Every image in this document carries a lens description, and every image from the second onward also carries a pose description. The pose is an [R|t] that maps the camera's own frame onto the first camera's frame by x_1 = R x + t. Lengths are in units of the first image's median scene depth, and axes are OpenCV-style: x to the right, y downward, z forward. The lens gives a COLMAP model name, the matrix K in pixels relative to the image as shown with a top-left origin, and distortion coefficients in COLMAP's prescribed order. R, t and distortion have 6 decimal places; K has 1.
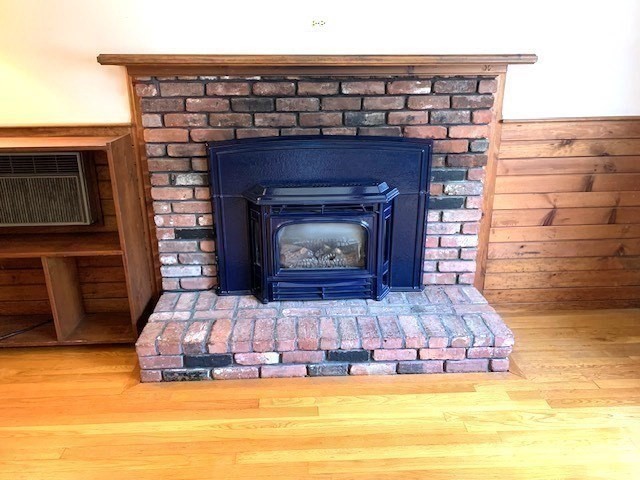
lens RADIAL K [[505.1, 0, 314.5], [0, 505.1, 241.7], [0, 0, 1]] dist [0.008936, -0.002010]
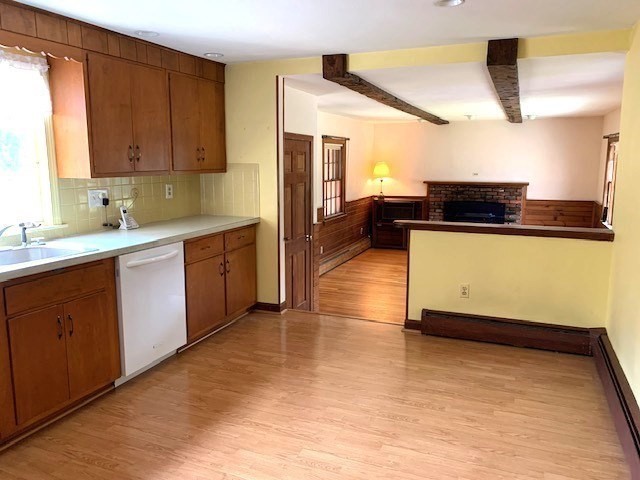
lens RADIAL K [[505.1, 0, 314.5], [0, 505.1, 241.7], [0, 0, 1]] dist [0.008936, -0.002010]
pose [[0.905877, 0.073956, -0.417034, 0.543326], [-0.148196, 0.977742, -0.148519, 0.858686], [0.396768, 0.196342, 0.896675, -2.927925]]
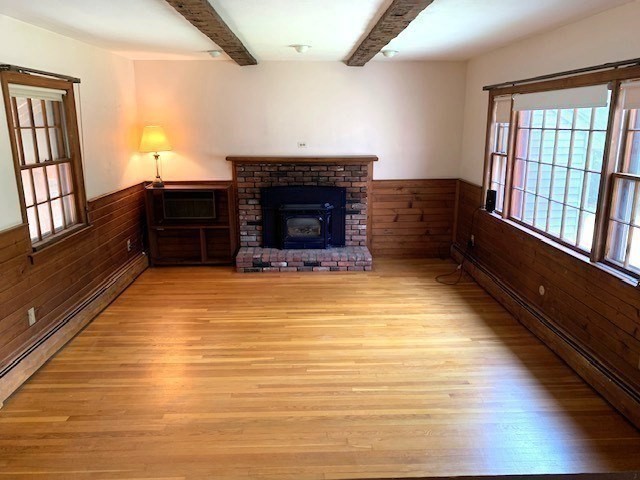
lens RADIAL K [[495.2, 0, 320.0], [0, 495.2, 240.0], [0, 0, 1]] dist [0.133017, -0.002226]
pose [[0.999956, 0.006041, -0.007198, 0.118851], [-0.006779, 0.994190, -0.107422, 0.353410], [0.006508, 0.107466, 0.994187, -1.559413]]
